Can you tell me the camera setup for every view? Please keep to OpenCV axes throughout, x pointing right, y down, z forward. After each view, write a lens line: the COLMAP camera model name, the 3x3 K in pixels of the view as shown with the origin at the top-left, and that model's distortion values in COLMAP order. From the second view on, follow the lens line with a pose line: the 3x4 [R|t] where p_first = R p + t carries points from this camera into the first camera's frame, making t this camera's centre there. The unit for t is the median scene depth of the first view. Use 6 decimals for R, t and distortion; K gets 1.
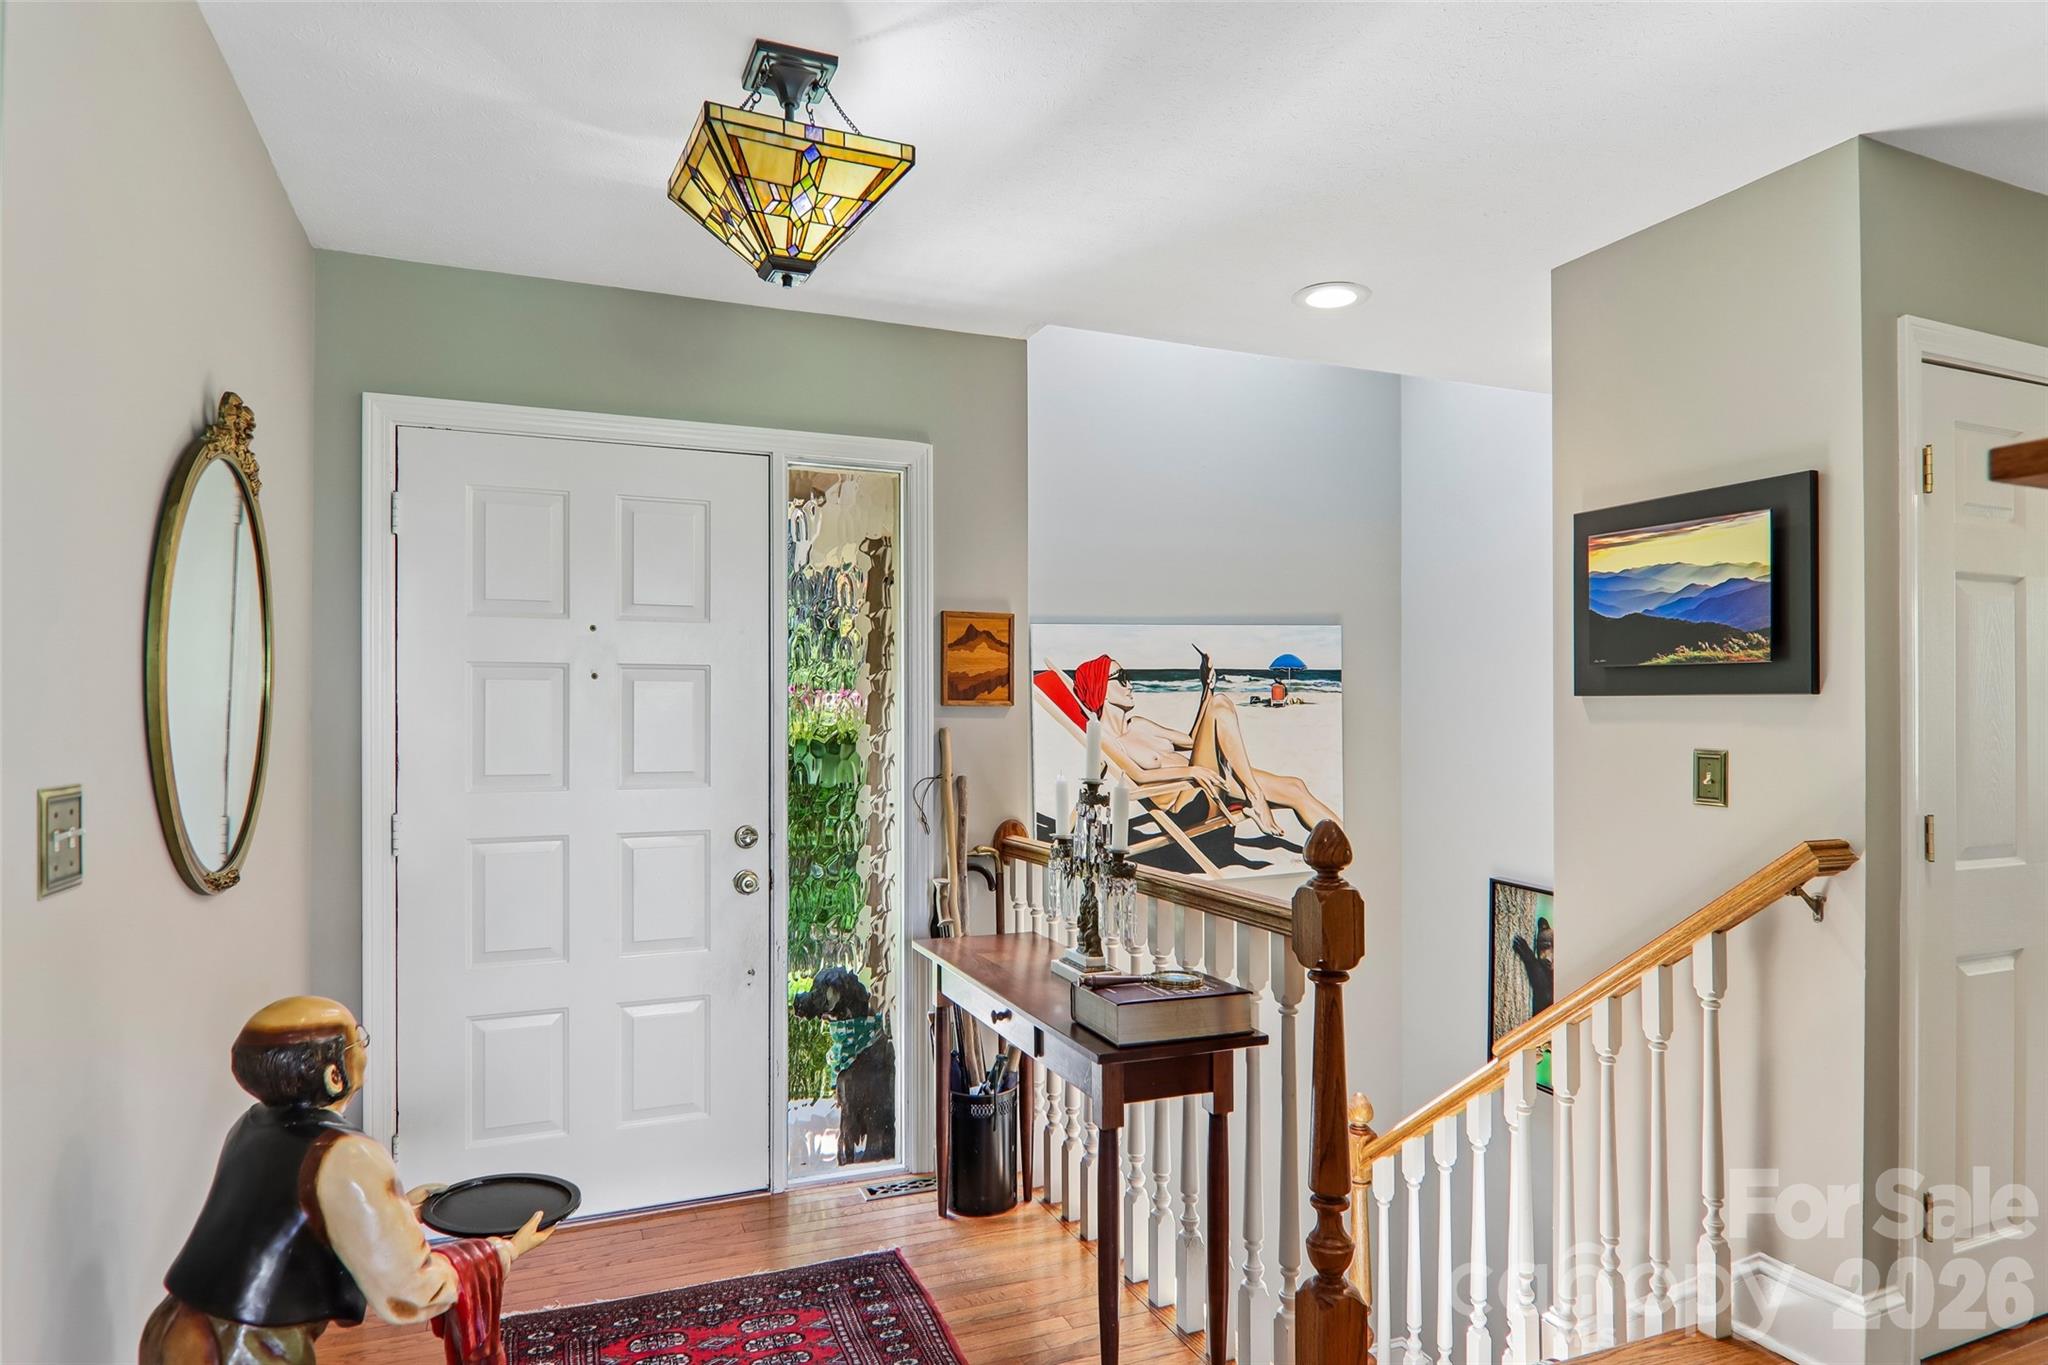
lens RADIAL K [[1150.3, 0, 1022.4], [0, 1150.3, 719.2], [0, 0, 1]] dist [0.001318, -0.019522]
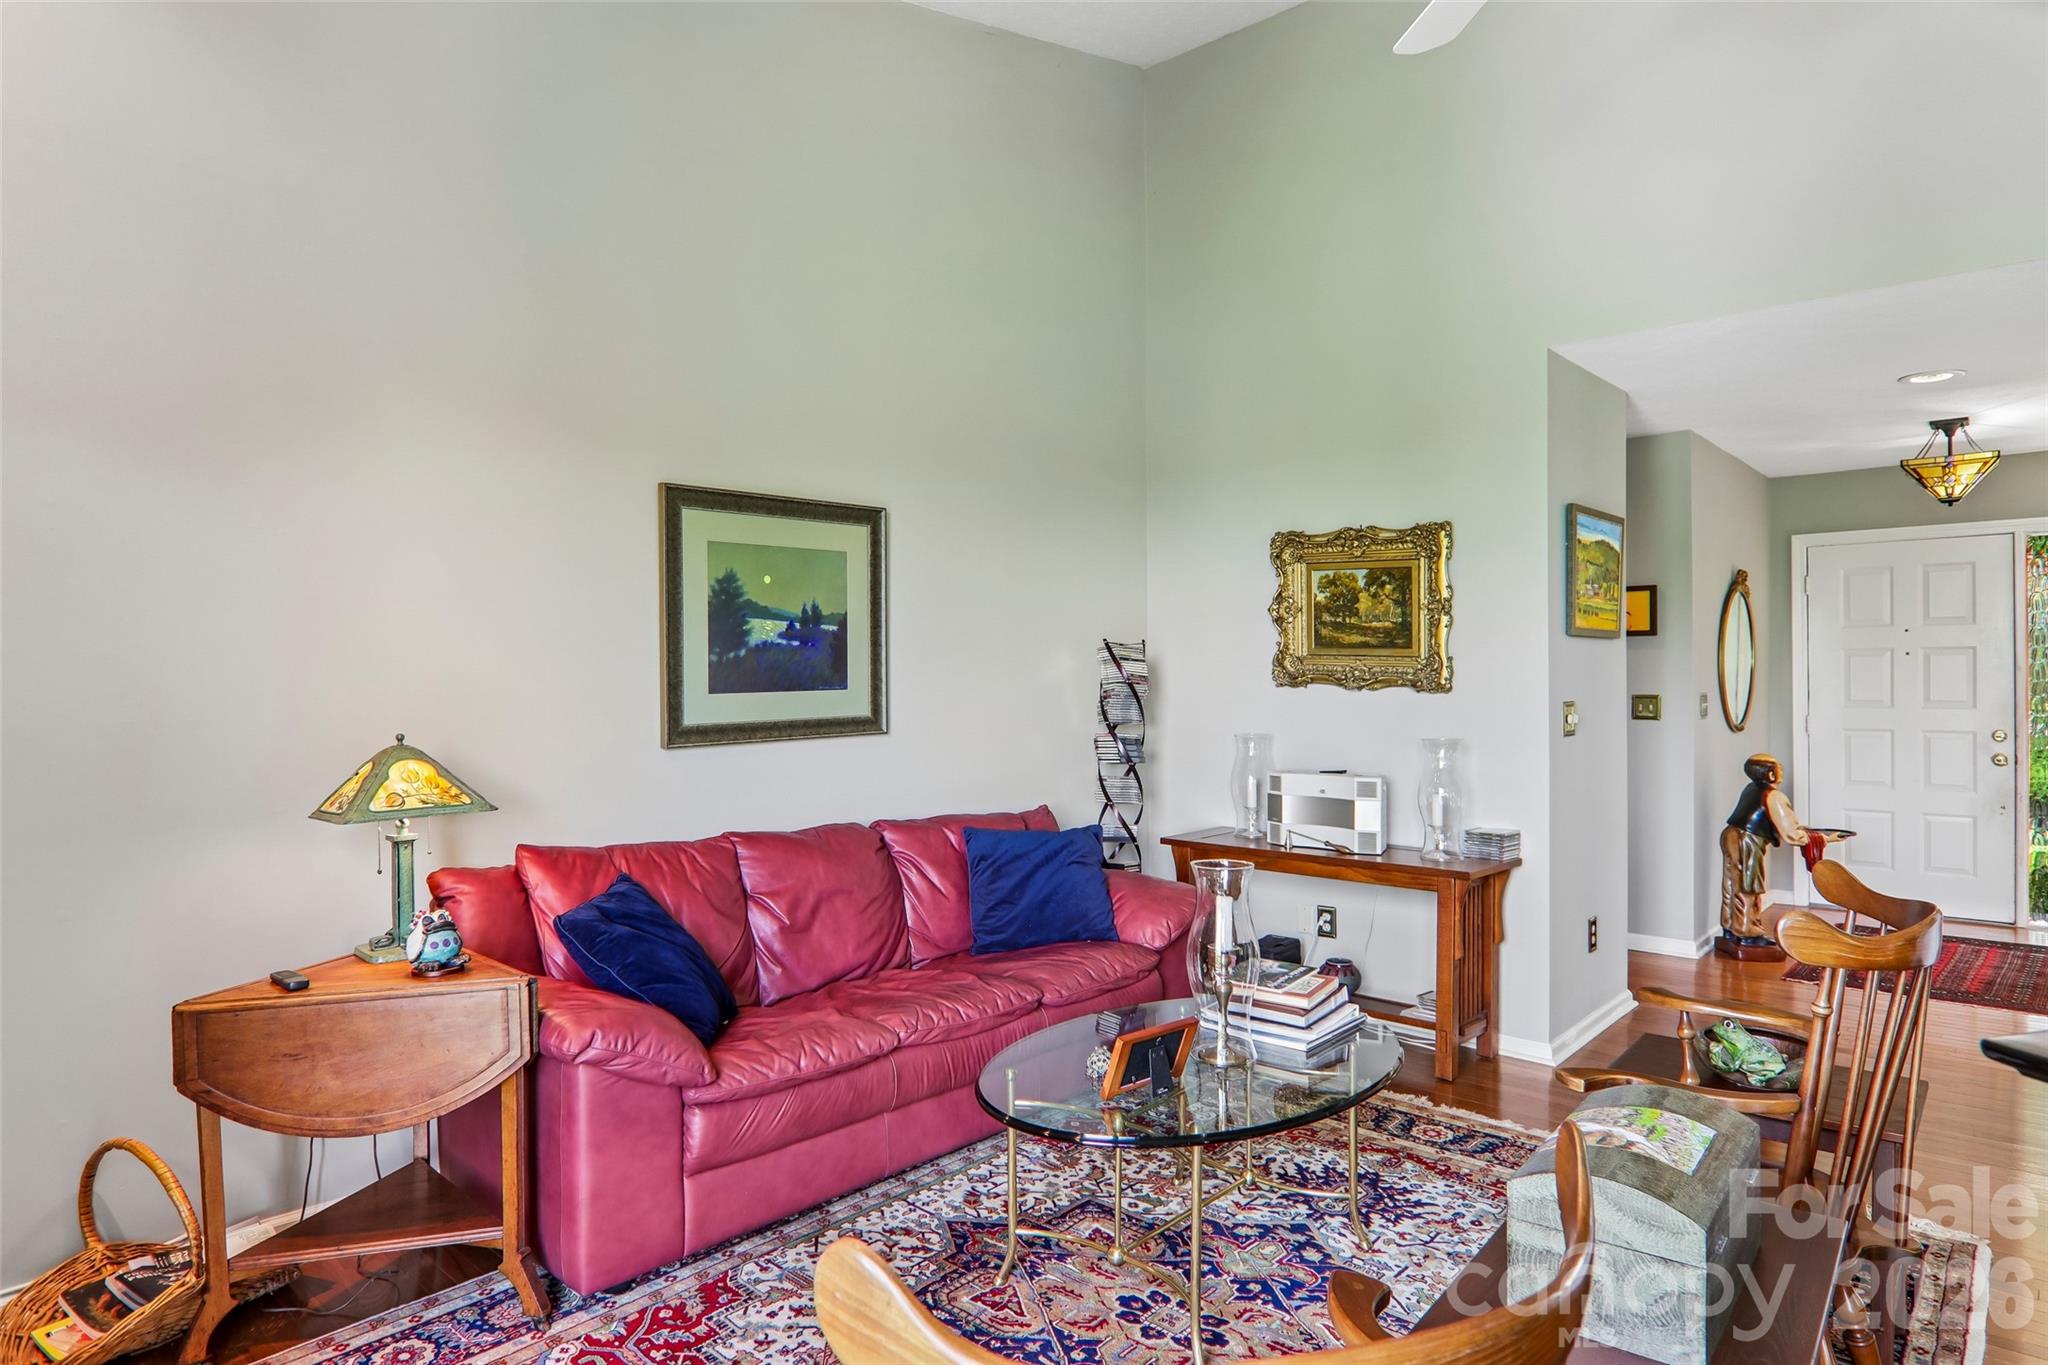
lens RADIAL K [[1149.7, 0, 1022.5], [0, 1149.7, 701.5], [0, 0, 1]] dist [0.001233, -0.017970]
pose [[0.416067, 0.009612, -0.909283, 1.326412], [0.010208, 0.999832, 0.015240, 0.000981], [0.909276, -0.015623, 0.415899, -2.067691]]
